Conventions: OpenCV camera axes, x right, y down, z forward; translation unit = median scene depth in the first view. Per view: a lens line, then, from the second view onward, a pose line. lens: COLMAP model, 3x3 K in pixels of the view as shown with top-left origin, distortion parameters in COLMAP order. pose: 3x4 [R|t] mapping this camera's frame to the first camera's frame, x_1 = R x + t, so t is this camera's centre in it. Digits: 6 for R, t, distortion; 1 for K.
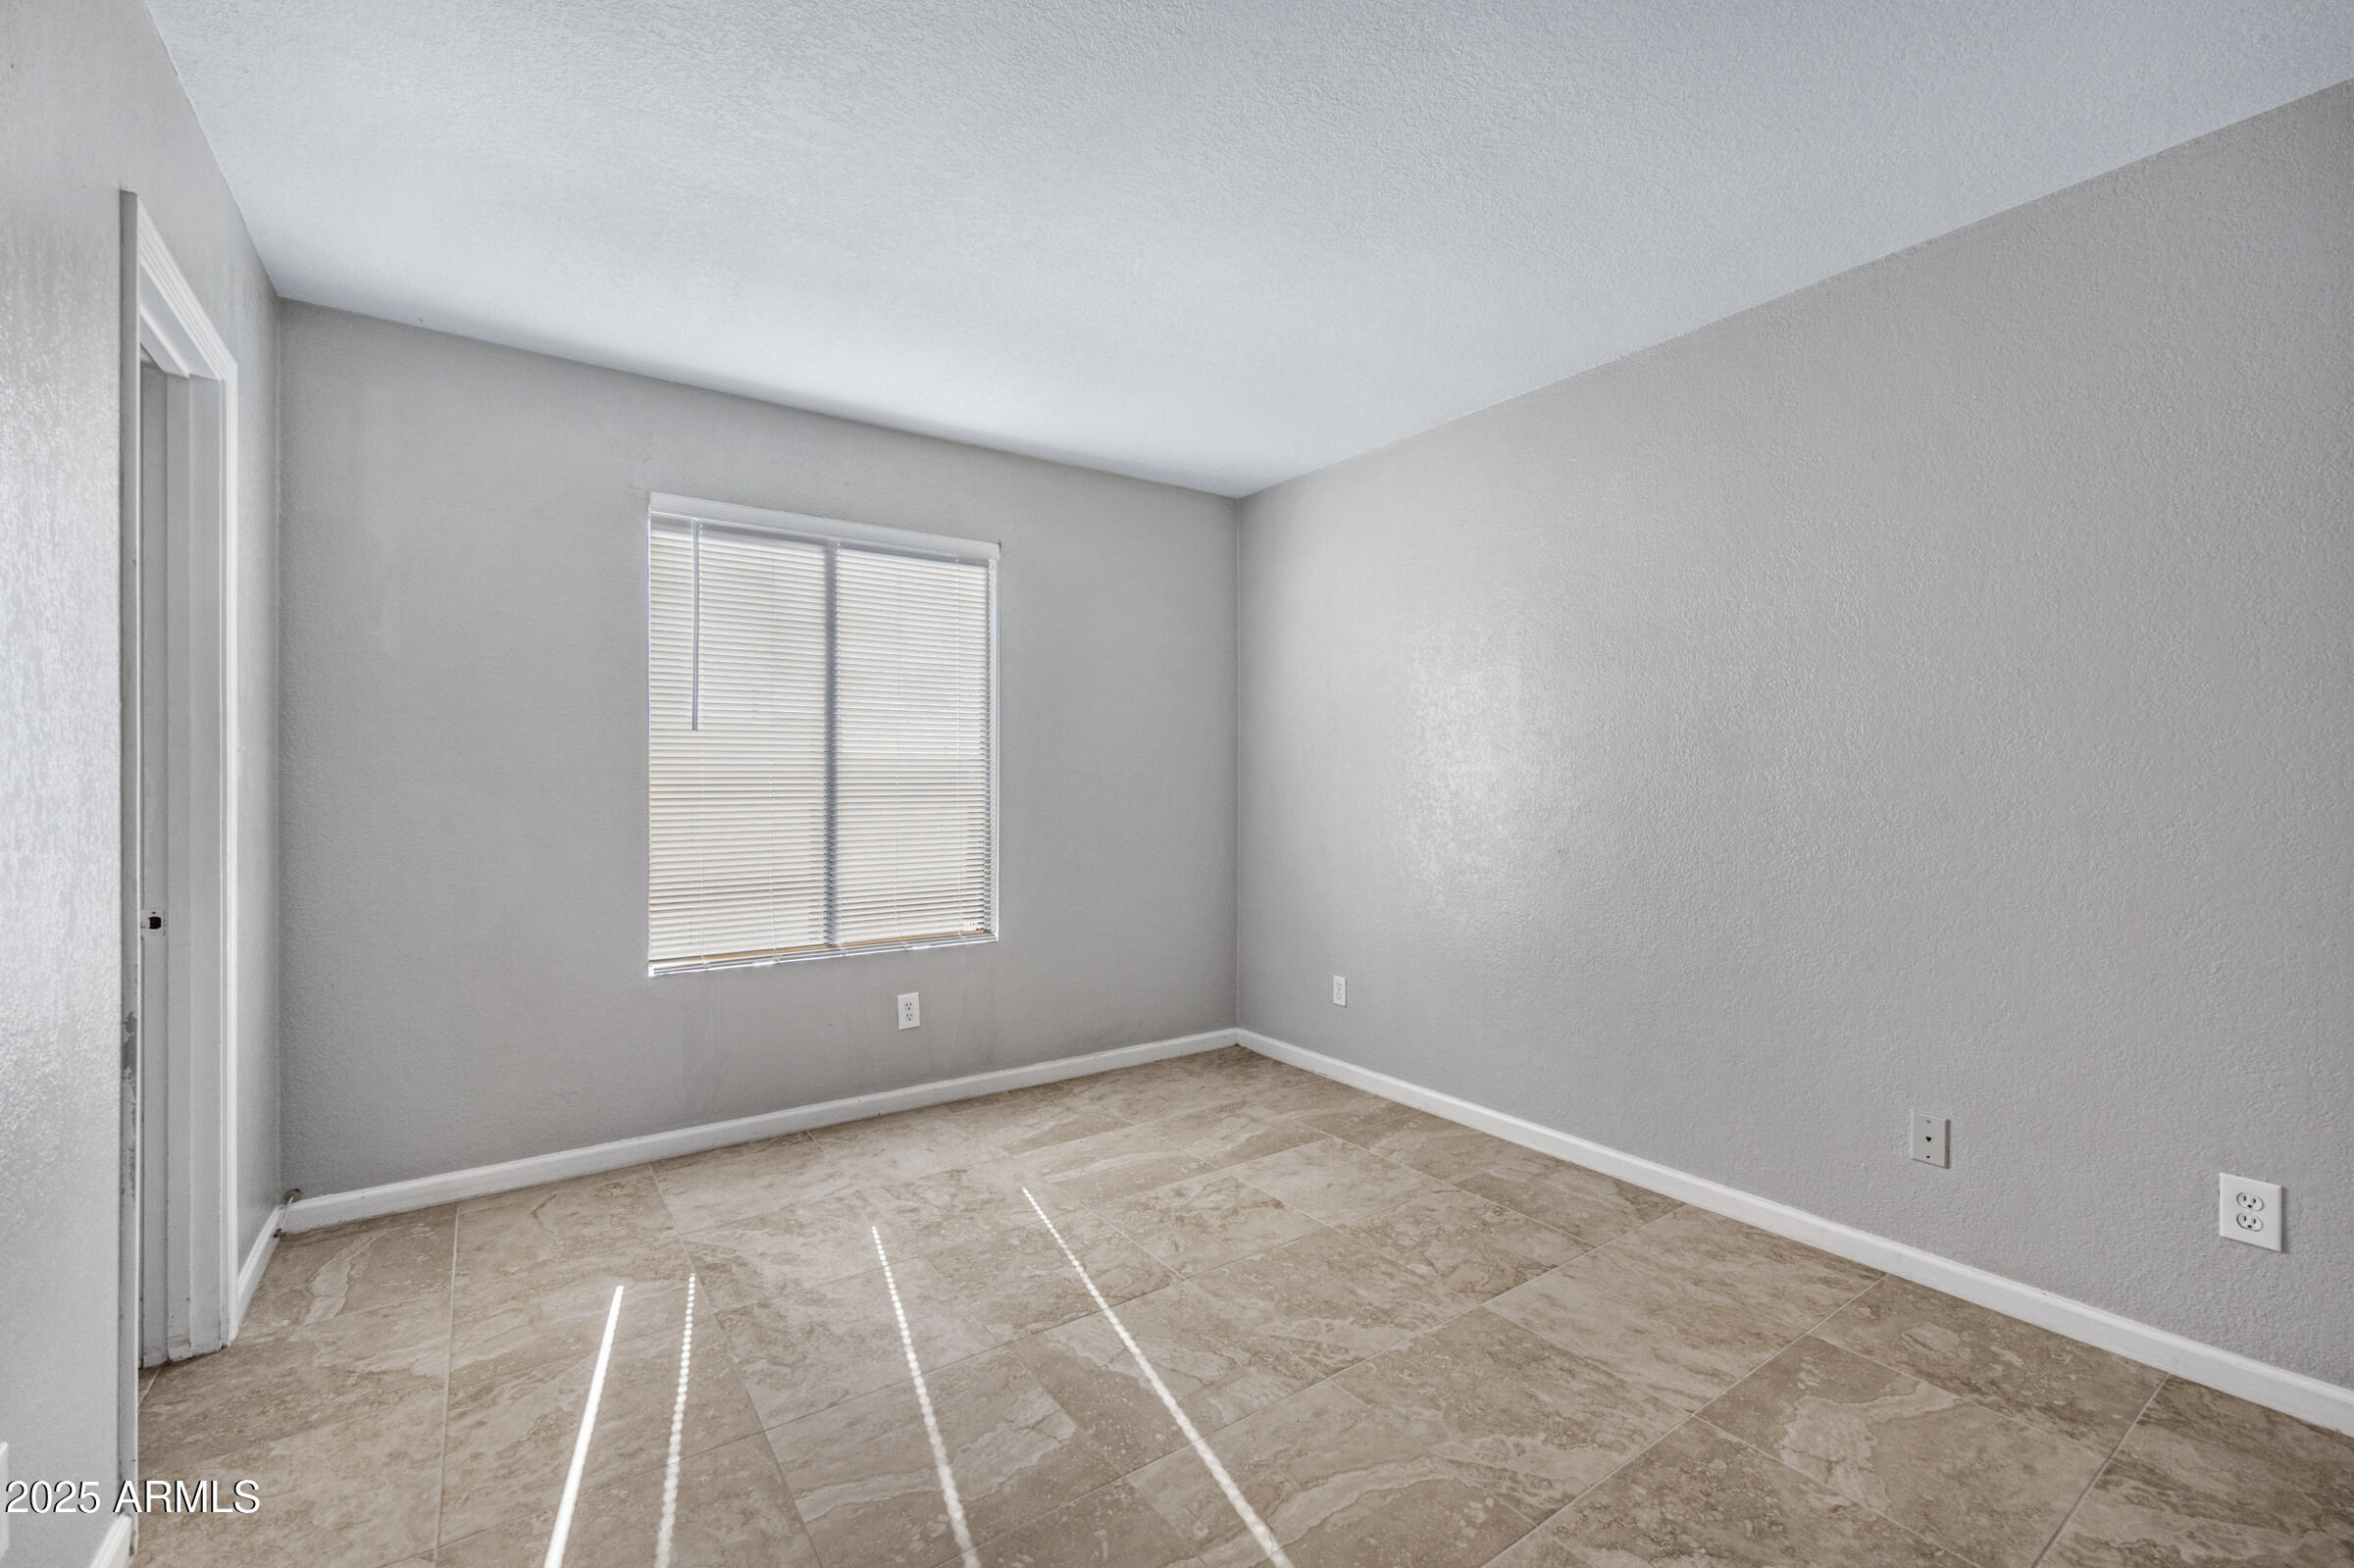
lens RADIAL K [[995.6, 0, 1176.5], [0, 995.6, 781.4], [0, 0, 1]] dist [0.001423, -0.000435]
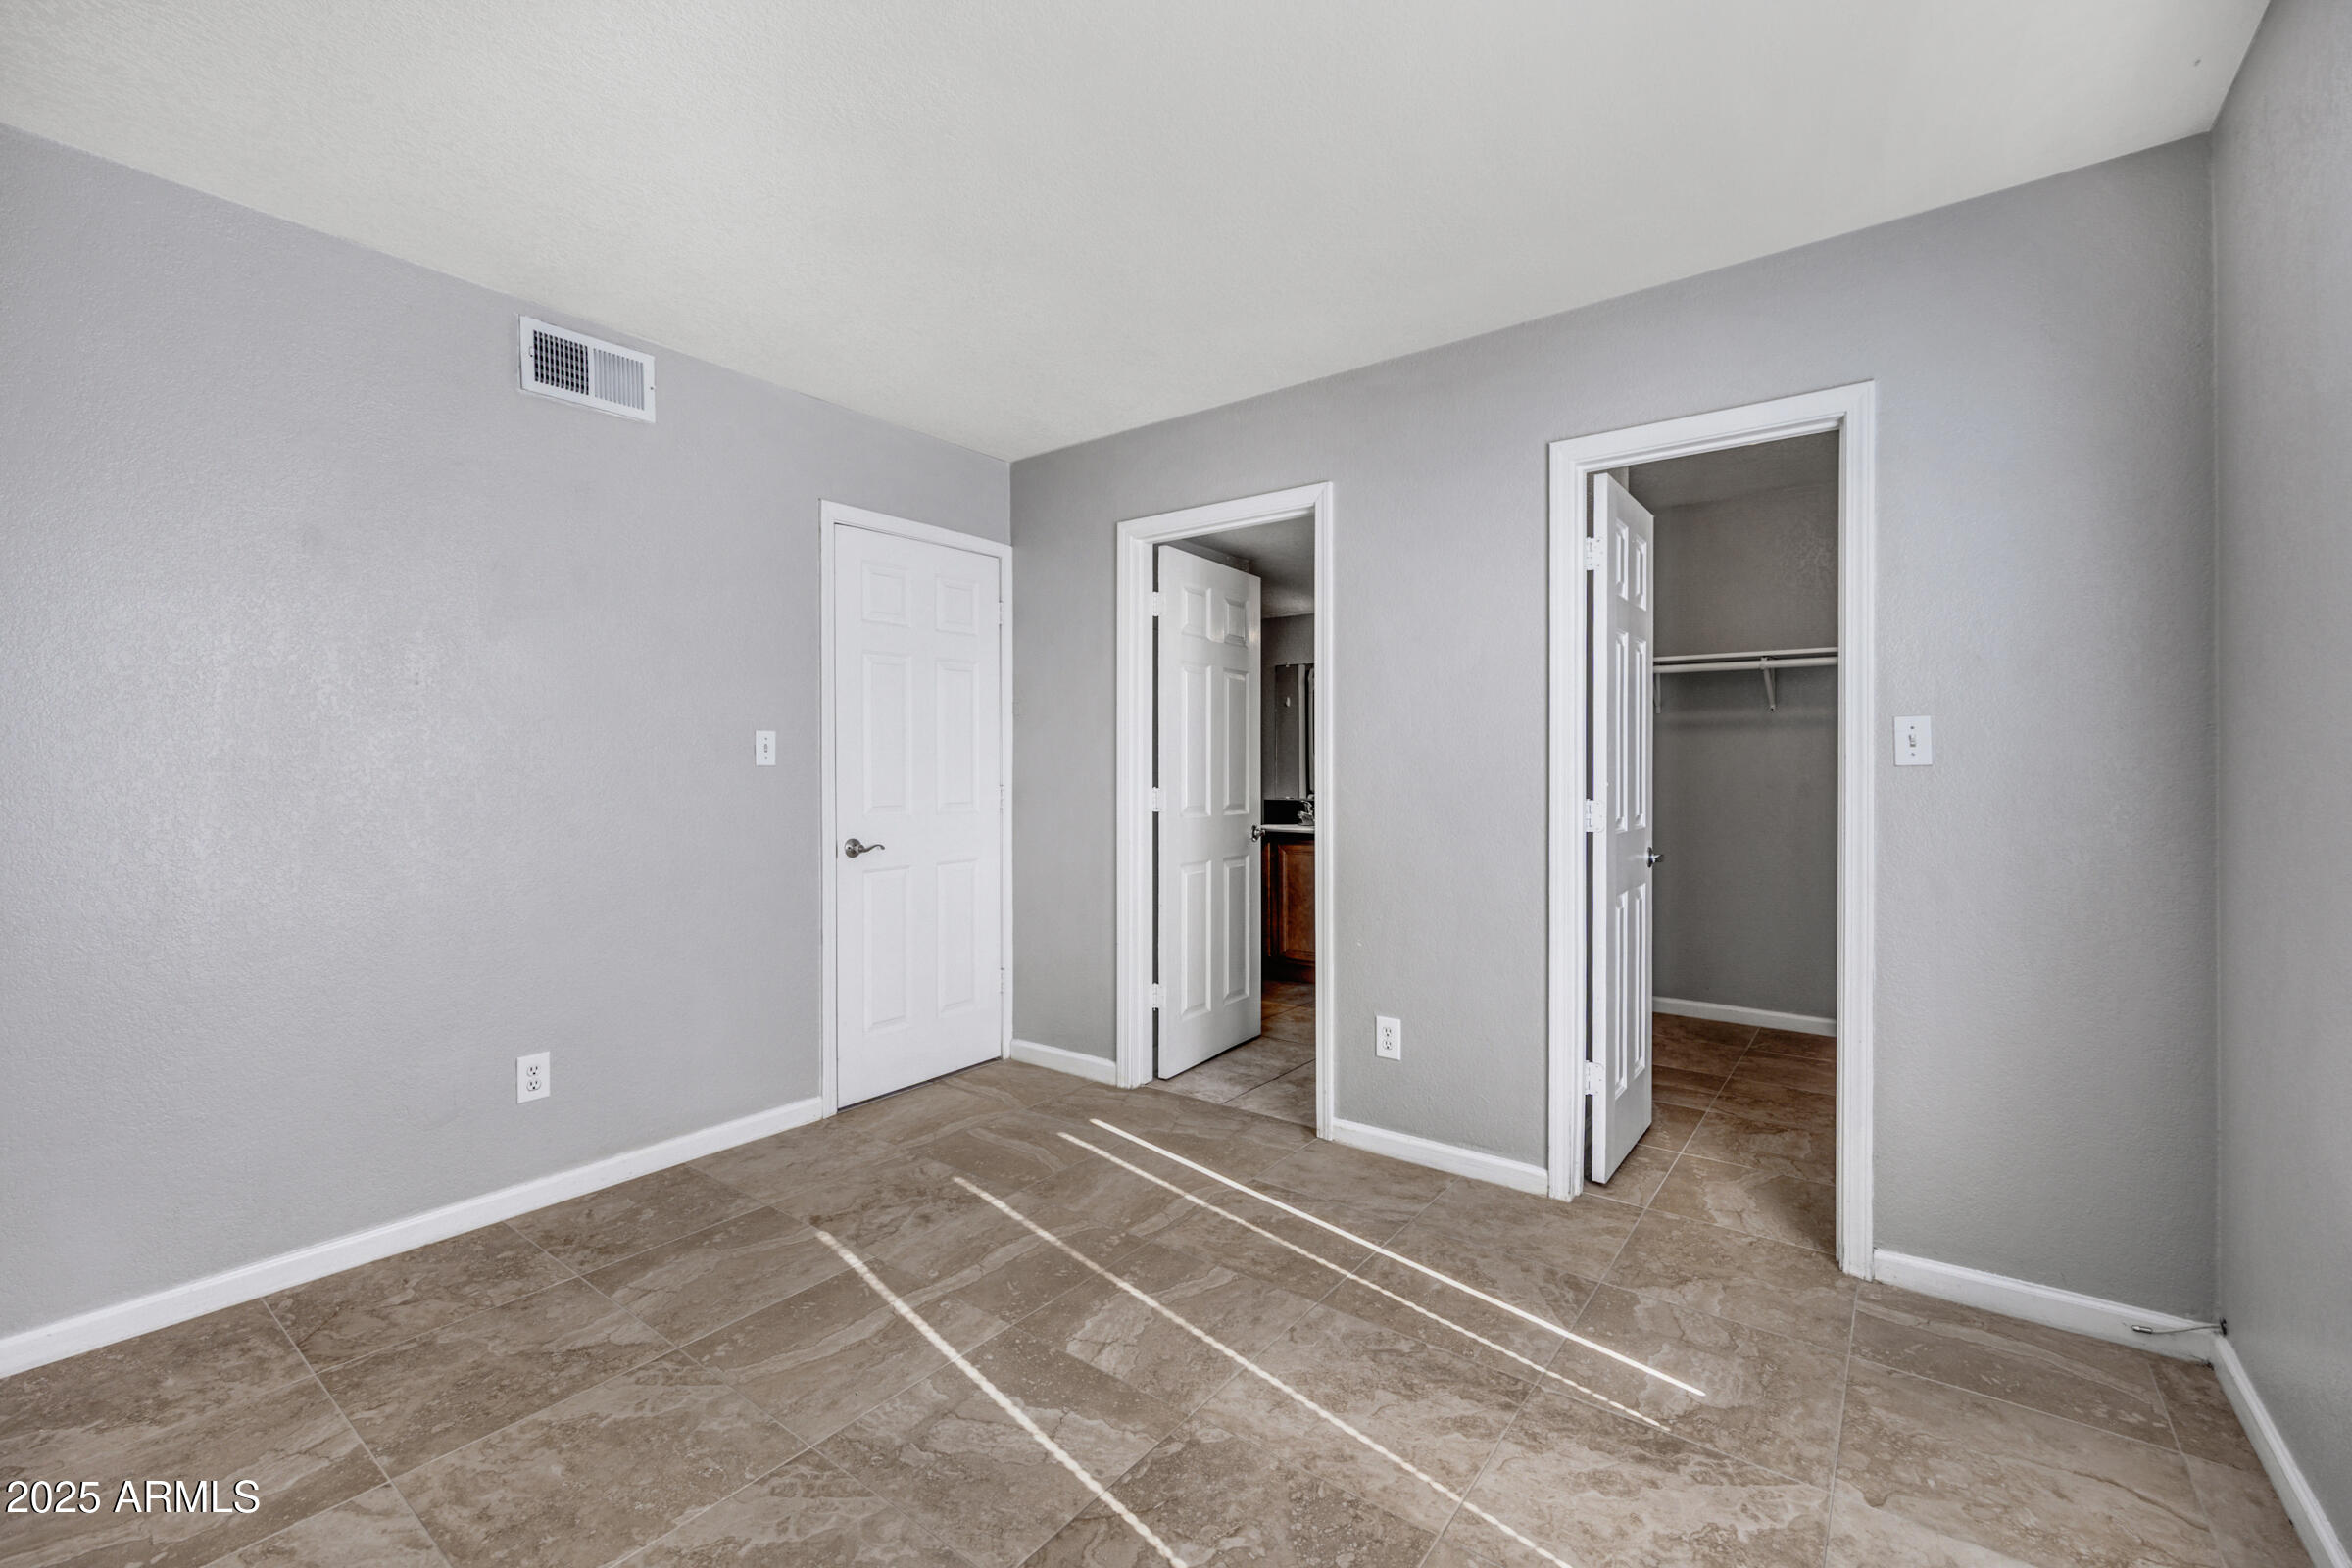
lens RADIAL K [[994.9, 0, 1176.3], [0, 994.9, 778.1], [0, 0, 1]] dist [0.001423, -0.000435]
pose [[-0.954512, 0.001135, -0.298170, 0.107919], [-0.000324, 0.999988, 0.004845, 0.003952], [0.298172, 0.004721, -0.954500, 1.978178]]
